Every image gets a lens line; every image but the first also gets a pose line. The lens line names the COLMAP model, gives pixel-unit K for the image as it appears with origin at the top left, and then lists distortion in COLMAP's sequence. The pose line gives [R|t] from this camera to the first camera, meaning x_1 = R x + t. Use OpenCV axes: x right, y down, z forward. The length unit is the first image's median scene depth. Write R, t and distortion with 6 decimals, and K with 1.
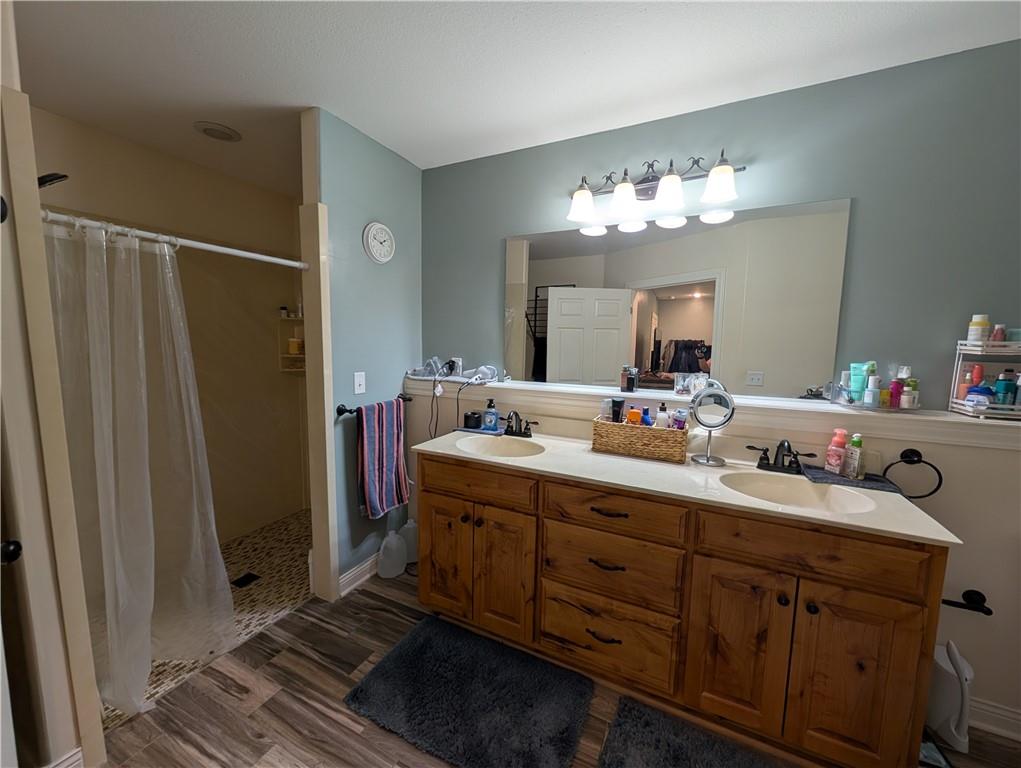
lens RADIAL K [[388.7, 0, 515.9], [0, 388.7, 385.7], [0, 0, 1]] dist [0.001908, -0.001009]
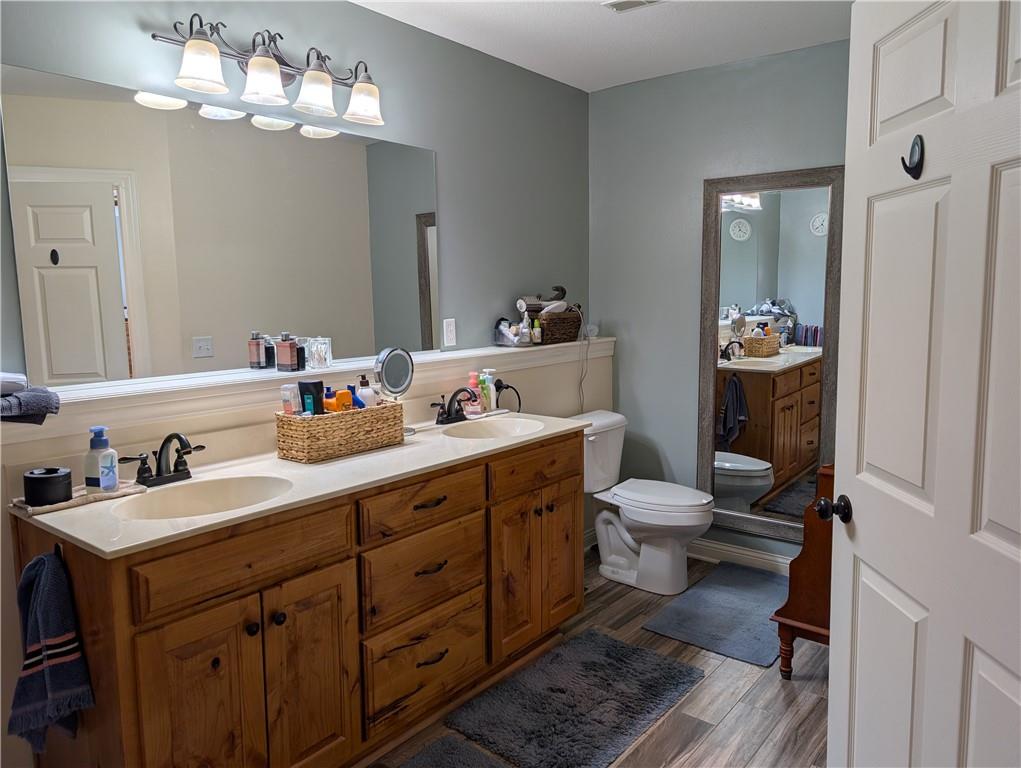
lens RADIAL K [[737.5, 0, 506.3], [0, 737.5, 378.9], [0, 0, 1]] dist [0.032383, -0.035108]
pose [[0.220182, -0.135278, 0.966033, -0.970341], [0.123219, 0.986261, 0.110027, -0.070578], [-0.967645, 0.094807, 0.233825, 0.361887]]
